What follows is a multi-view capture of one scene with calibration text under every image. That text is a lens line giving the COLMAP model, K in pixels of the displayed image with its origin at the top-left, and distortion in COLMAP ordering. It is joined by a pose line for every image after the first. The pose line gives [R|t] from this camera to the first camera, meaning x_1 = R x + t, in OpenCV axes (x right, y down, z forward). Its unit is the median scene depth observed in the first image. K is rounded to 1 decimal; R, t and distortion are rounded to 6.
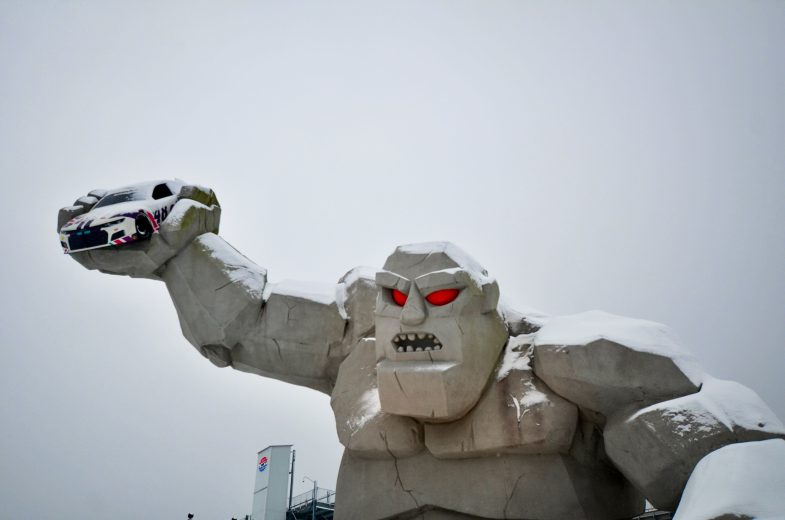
lens RADIAL K [[645.9, 0, 393.1], [0, 645.9, 260.1], [0, 0, 1]] dist [-0.003920, 0.028046]
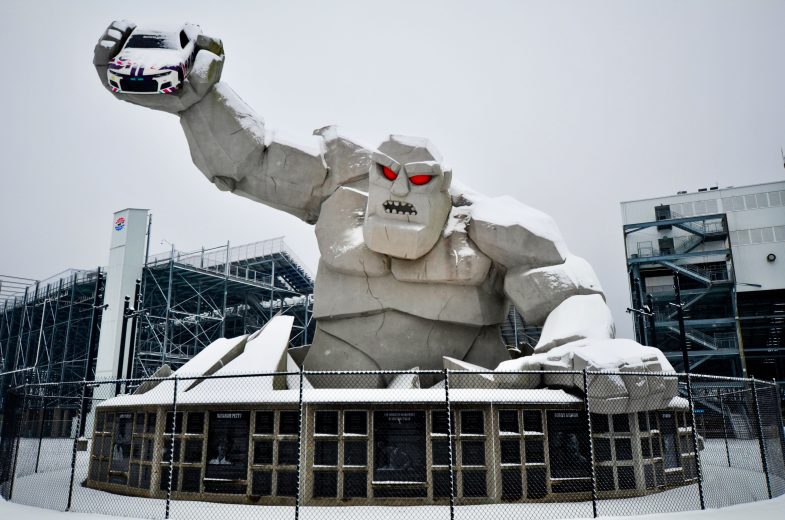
lens RADIAL K [[645.9, 0, 391.8], [0, 645.9, 259.0], [0, 0, 1]] dist [-0.003920, 0.028046]
pose [[0.946995, 0.082582, 0.310452, -0.402460], [-0.186672, 0.927953, 0.322579, -0.223340], [-0.261446, -0.363433, 0.894182, -0.344610]]
